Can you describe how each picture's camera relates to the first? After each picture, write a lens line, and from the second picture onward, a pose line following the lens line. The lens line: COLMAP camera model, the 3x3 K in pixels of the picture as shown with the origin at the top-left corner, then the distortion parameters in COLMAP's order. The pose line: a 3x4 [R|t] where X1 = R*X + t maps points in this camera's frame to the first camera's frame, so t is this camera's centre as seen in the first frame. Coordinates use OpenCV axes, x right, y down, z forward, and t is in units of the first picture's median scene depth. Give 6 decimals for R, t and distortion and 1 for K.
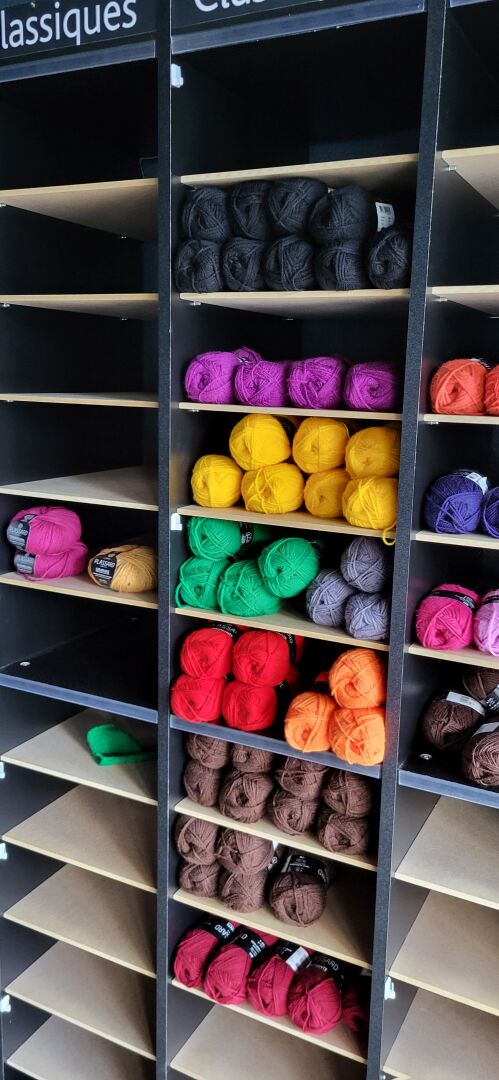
lens RADIAL K [[780.5, 0, 276.6], [0, 780.5, 534.3], [0, 0, 1]] dist [0.005010, -0.001959]
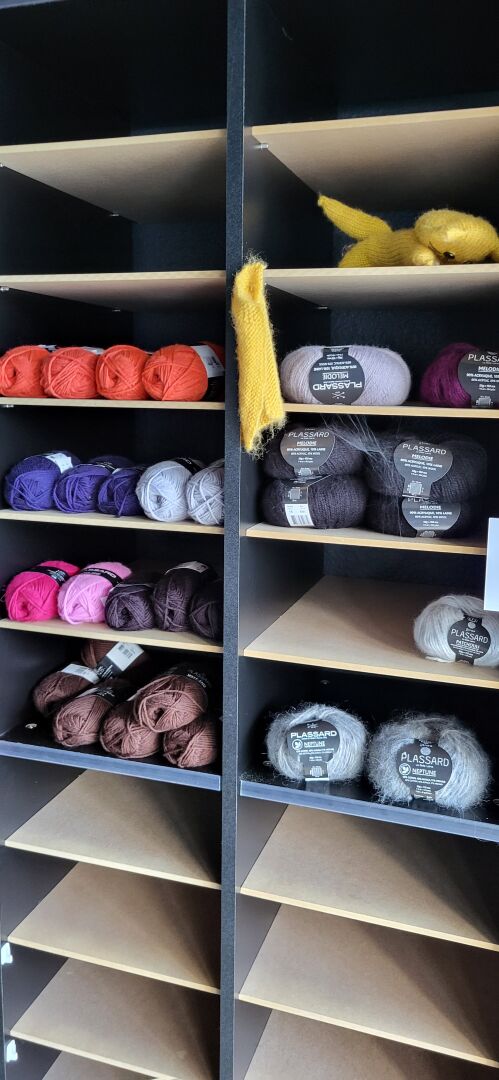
lens RADIAL K [[848.3, 0, 249.5], [0, 848.3, 540.0], [0, 0, 1]] dist [0.009189, 0.006611]
pose [[0.991731, -0.041972, 0.121272, 0.294066], [0.041756, 0.999118, 0.004324, 0.035795], [-0.121347, 0.000776, 0.992610, -0.134128]]
